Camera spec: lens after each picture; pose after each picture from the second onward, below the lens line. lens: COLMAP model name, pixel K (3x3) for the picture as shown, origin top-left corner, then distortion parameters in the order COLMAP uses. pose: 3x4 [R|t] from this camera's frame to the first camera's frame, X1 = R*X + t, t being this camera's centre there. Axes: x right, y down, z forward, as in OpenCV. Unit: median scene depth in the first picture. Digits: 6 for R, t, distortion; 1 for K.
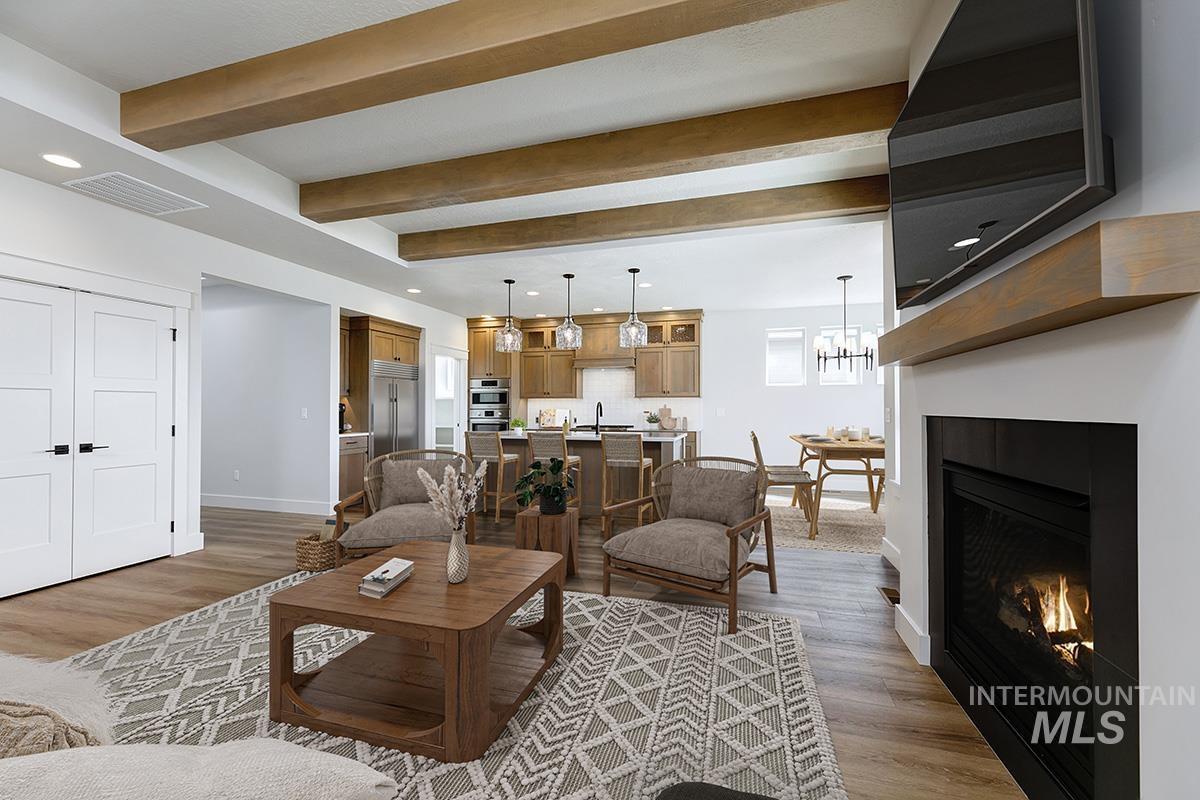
lens RADIAL K [[487.1, 0, 597.5], [0, 487.1, 405.2], [0, 0, 1]] dist [0.000770, 0.000182]
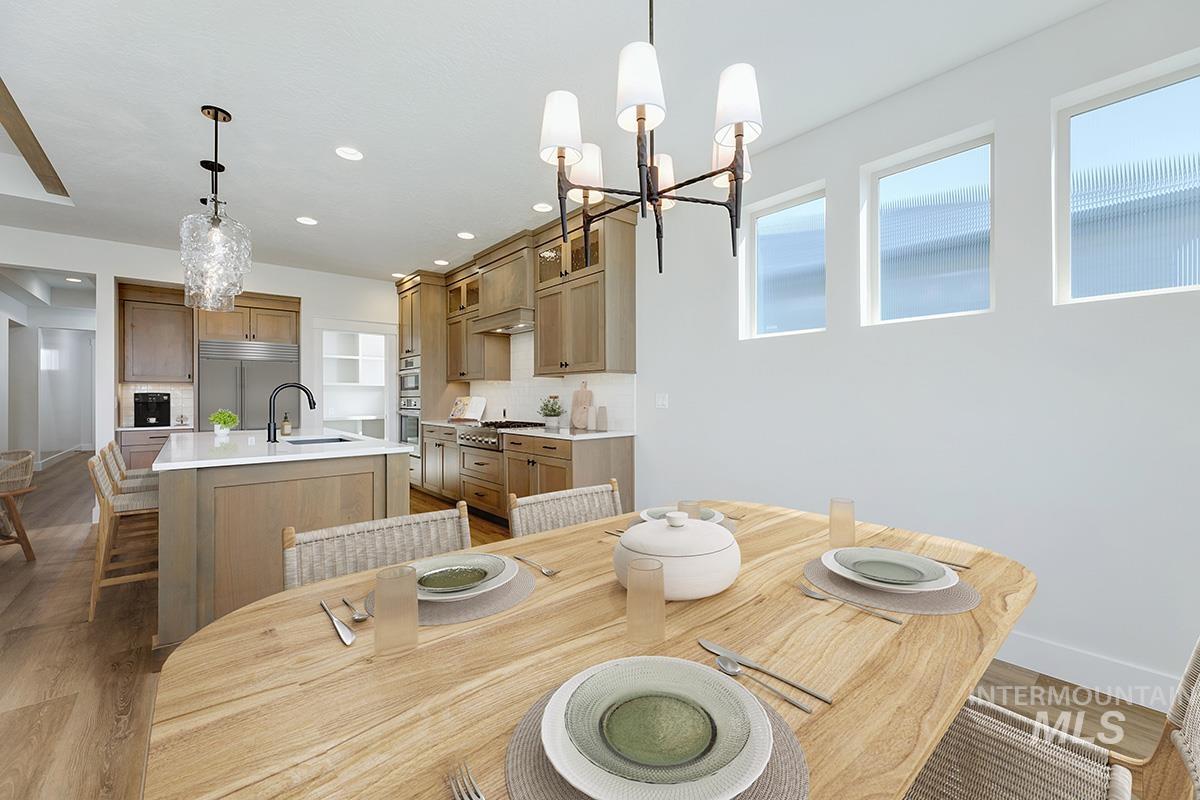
lens RADIAL K [[479.2, 0, 594.6], [0, 479.2, 395.9], [0, 0, 1]] dist [-0.000726, 0.000024]
pose [[0.835710, -0.004564, -0.549152, 0.456707], [0.007584, 0.999966, 0.003231, 0.006579], [0.549119, -0.006865, 0.835716, 0.560694]]
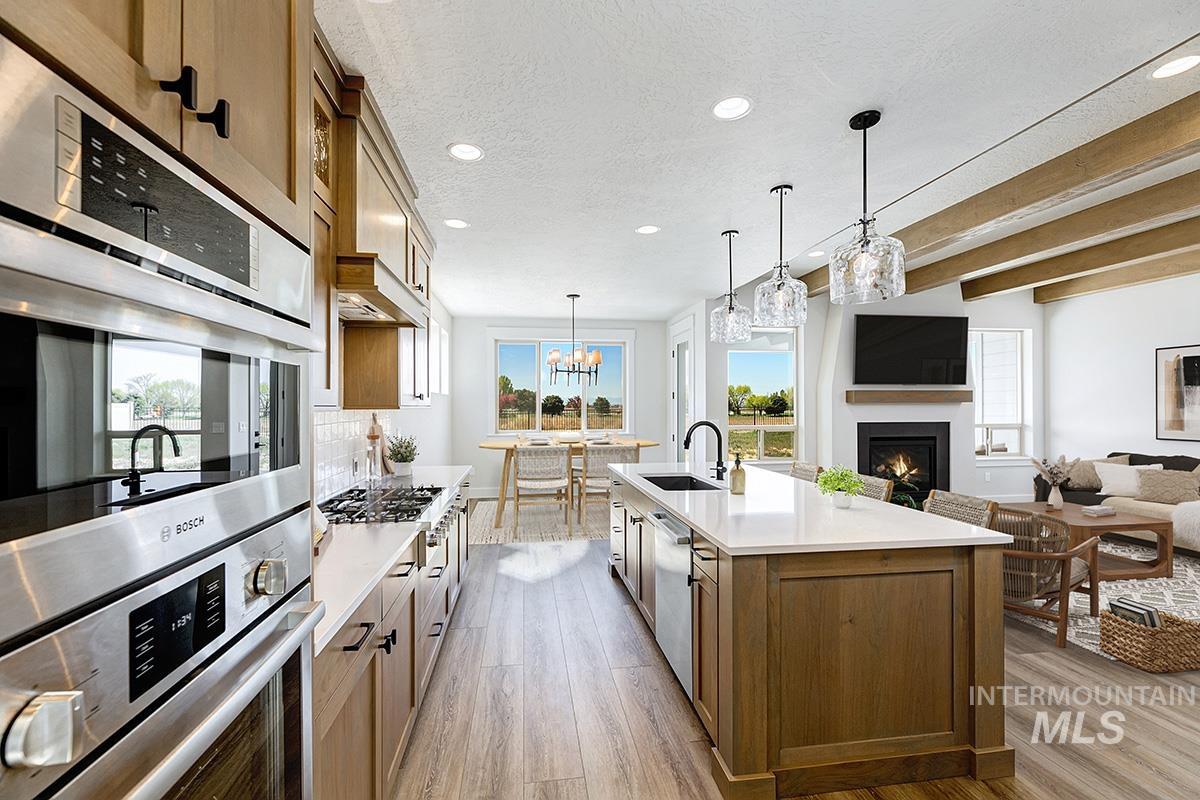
lens RADIAL K [[487.1, 0, 597.5], [0, 487.1, 405.2], [0, 0, 1]] dist [0.000770, 0.000182]
pose [[-0.430492, 0.000584, 0.902594, -0.334311], [-0.005324, 0.999981, -0.003186, -0.017291], [-0.902579, -0.006177, -0.430480, 1.028040]]
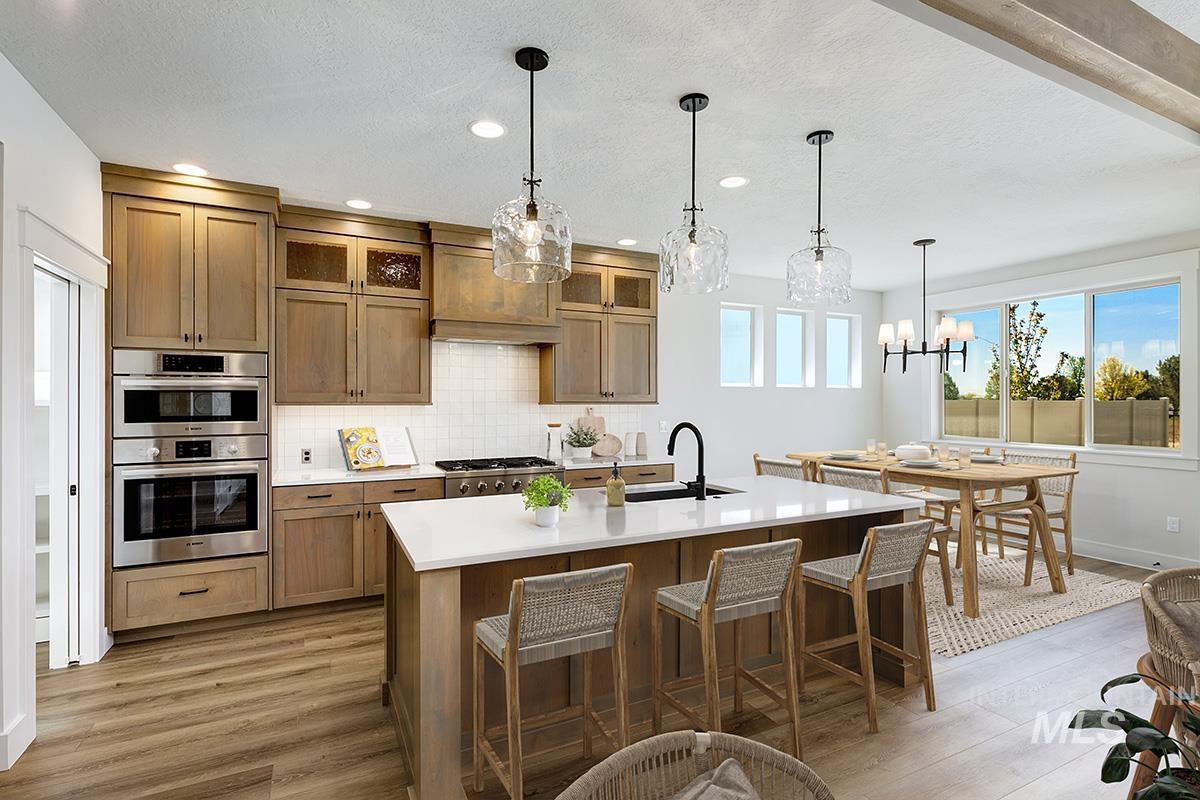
lens RADIAL K [[575.8, 0, 600.0], [0, 575.8, 400.0], [0, 0, 1]] dist [-0.000783, -0.000219]
pose [[0.727519, 0.001295, 0.686086, -0.309902], [-0.003573, 0.999992, 0.001901, -0.021313], [-0.686078, -0.003835, 0.727518, 0.520574]]
